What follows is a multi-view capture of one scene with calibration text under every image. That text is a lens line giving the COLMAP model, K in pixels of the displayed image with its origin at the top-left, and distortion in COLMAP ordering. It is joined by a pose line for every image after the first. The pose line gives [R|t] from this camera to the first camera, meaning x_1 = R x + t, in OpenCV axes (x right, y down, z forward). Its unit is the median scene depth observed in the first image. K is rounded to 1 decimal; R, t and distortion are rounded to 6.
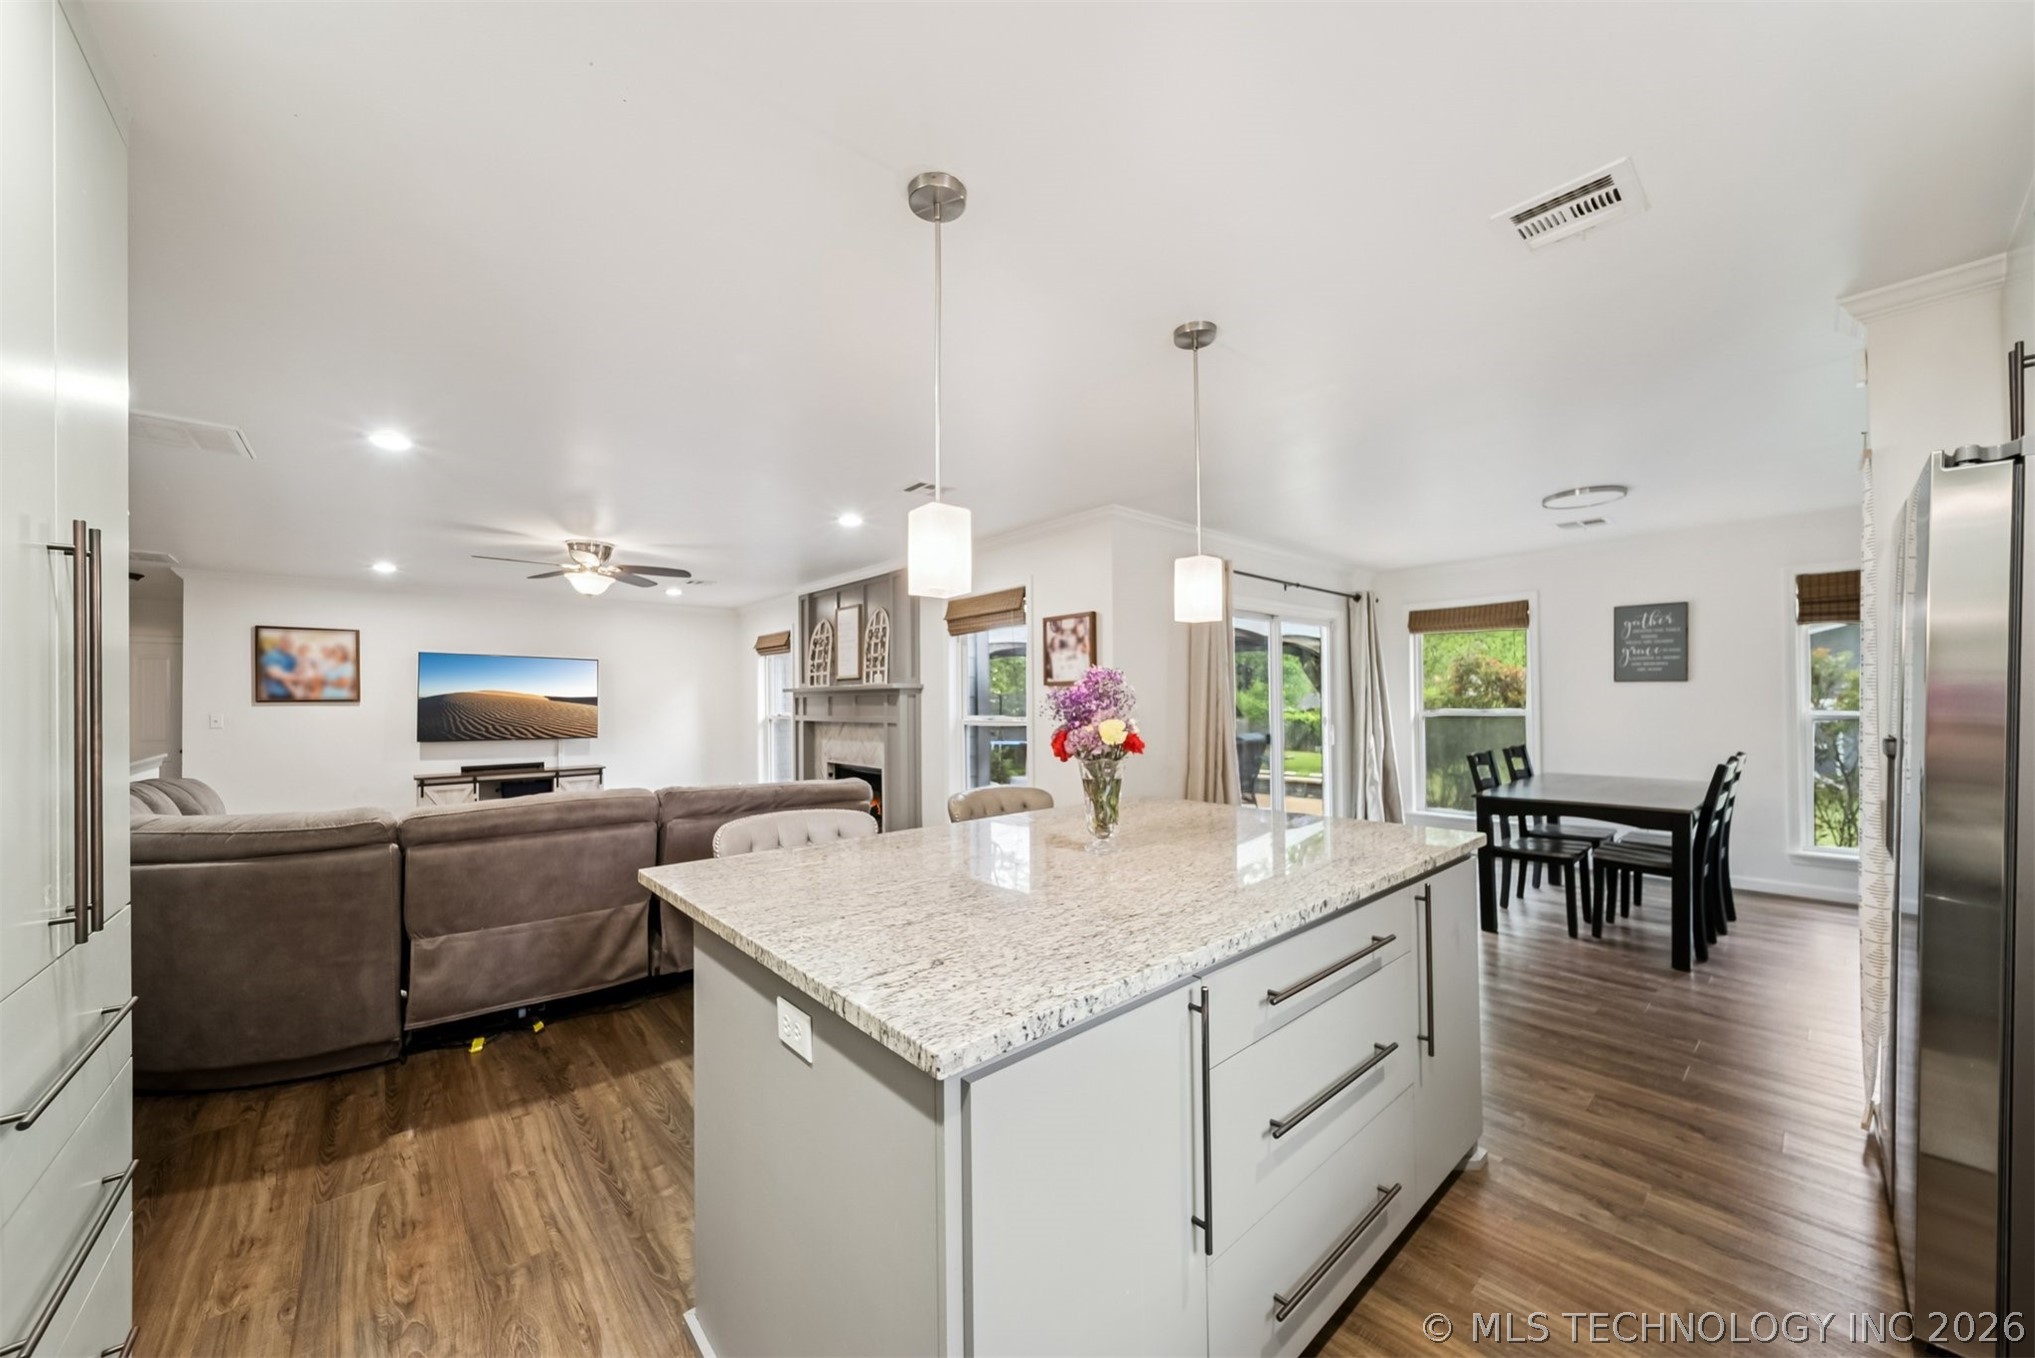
lens RADIAL K [[722.4, 0, 1023.5], [0, 722.4, 696.9], [0, 0, 1]] dist [0.001177, -0.000076]
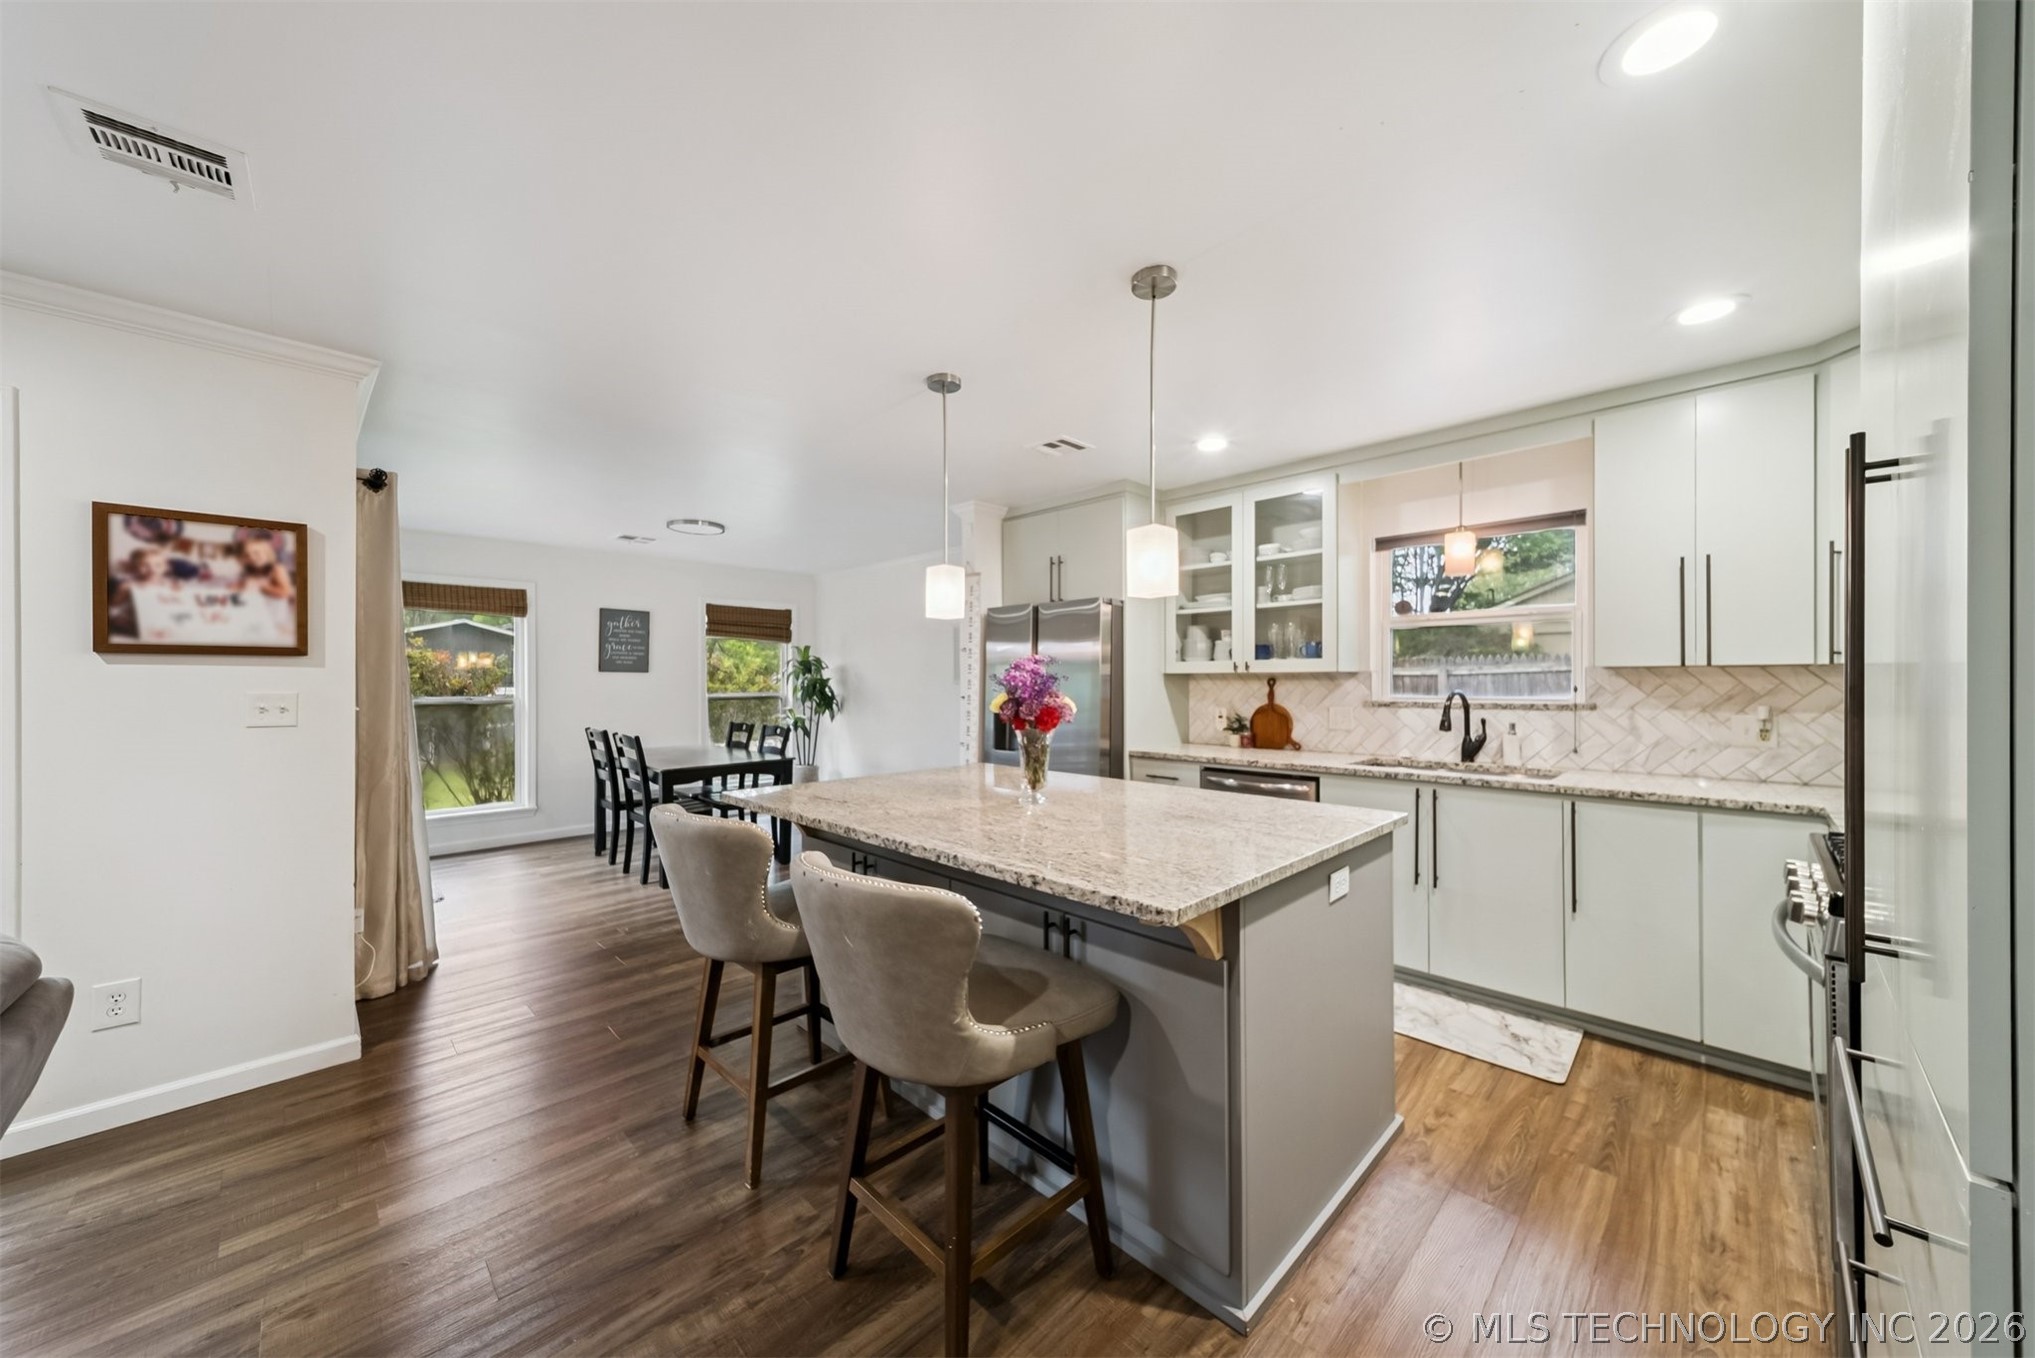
lens RADIAL K [[715.8, 0, 1027.1], [0, 715.8, 681.2], [0, 0, 1]] dist [0.009872, -0.000030]
pose [[-0.059359, 0.010498, 0.998182, -0.350015], [-0.002596, 0.999940, -0.010671, 0.004872], [-0.998233, -0.003225, -0.059328, 0.335055]]
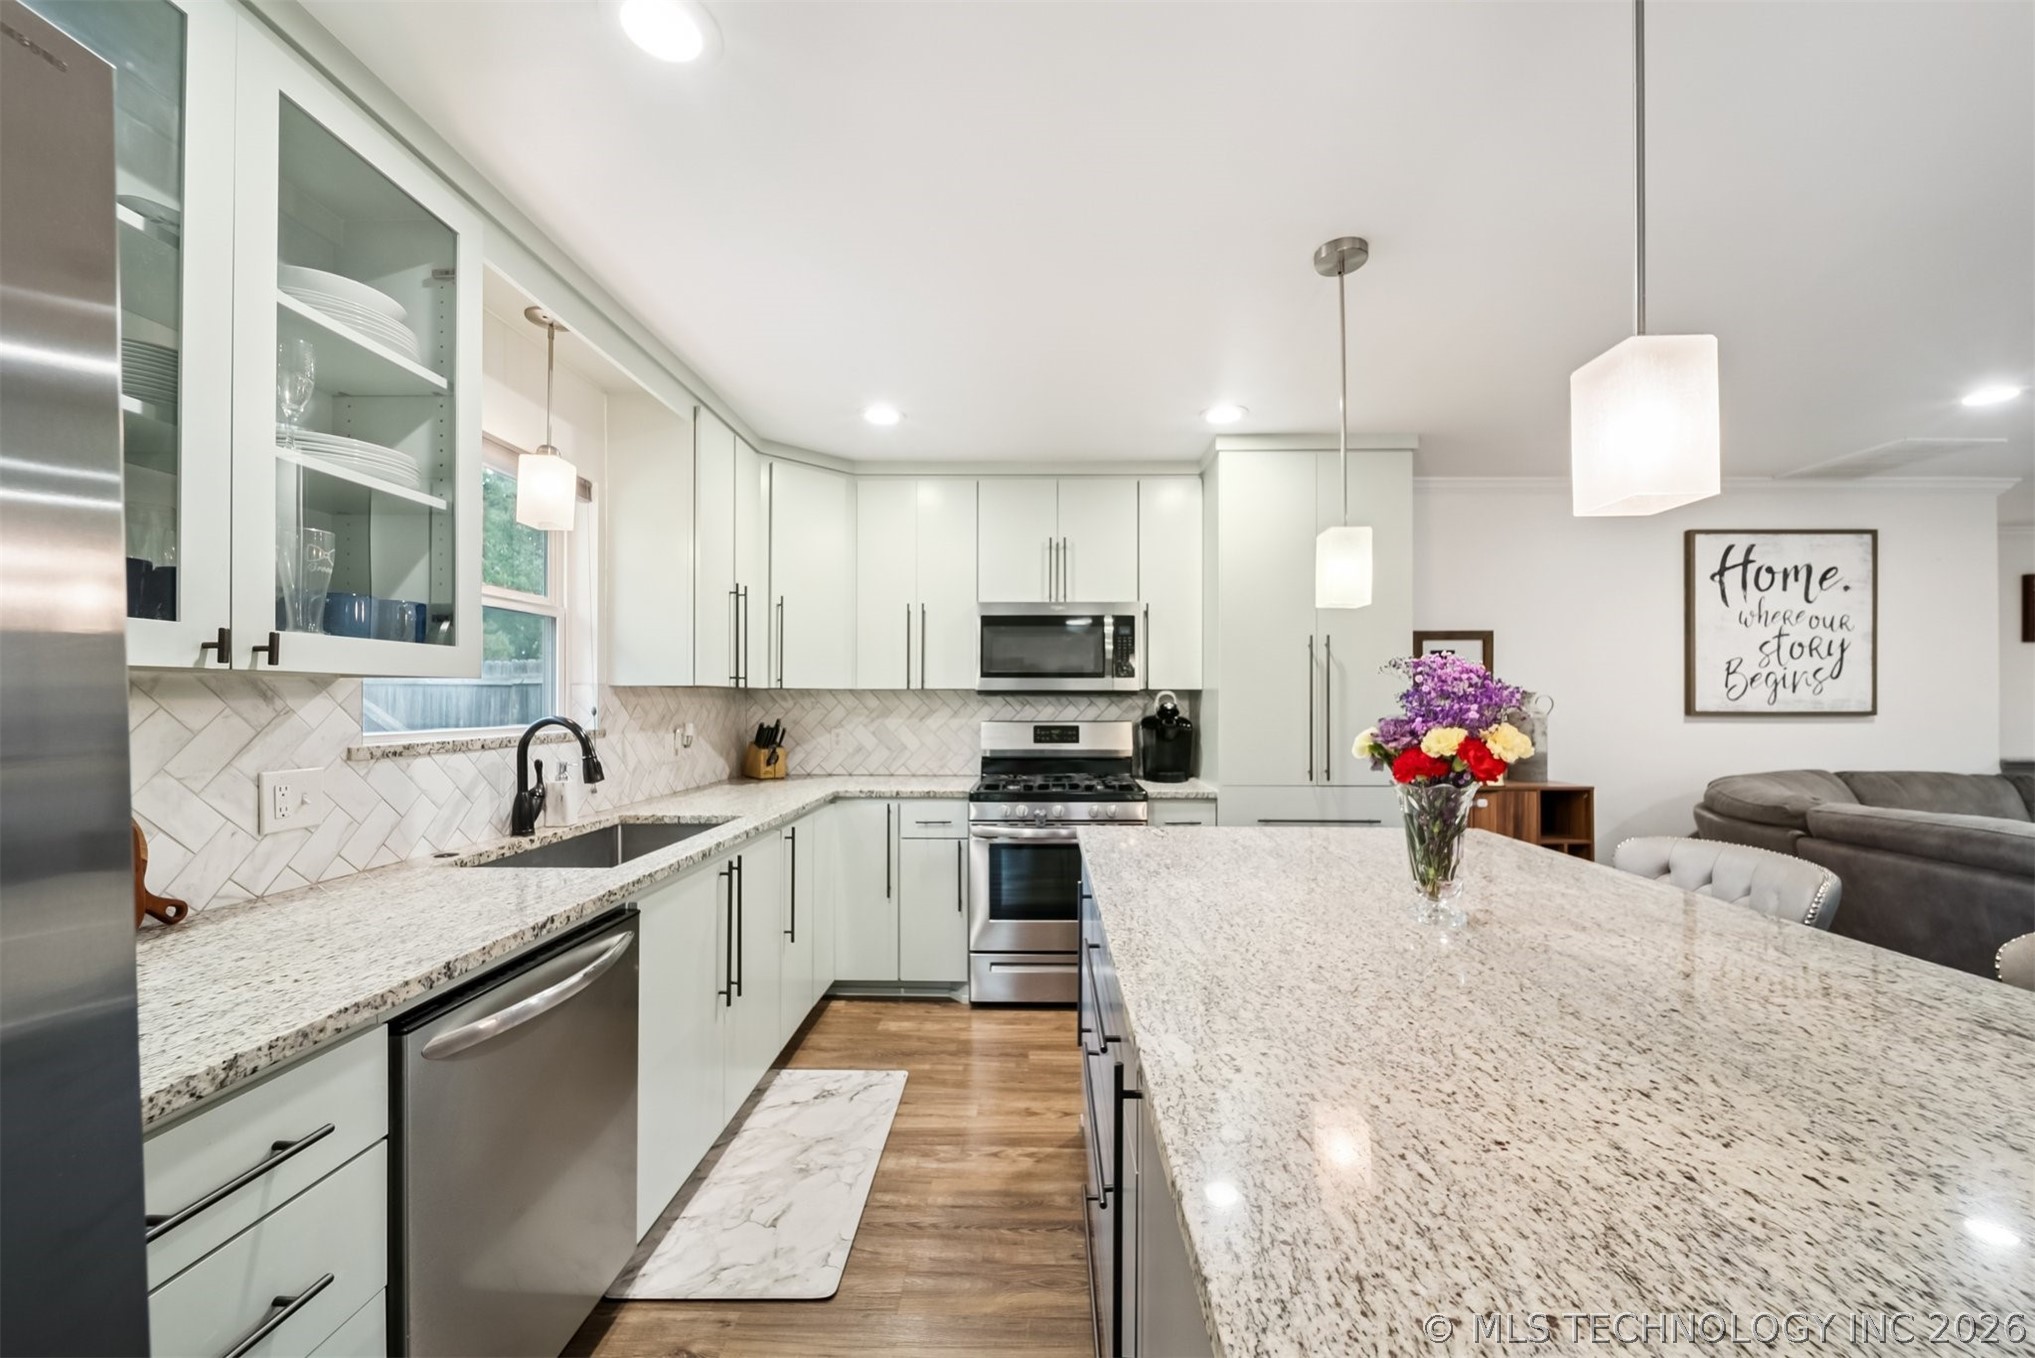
lens RADIAL K [[740.4, 0, 1036.8], [0, 740.4, 696.1], [0, 0, 1]] dist [-0.001149, -0.000267]
pose [[-0.676693, 0.005570, -0.736244, 0.277339], [0.009331, 0.999956, -0.001011, -0.001738], [0.736206, -0.007554, -0.676716, 0.373093]]
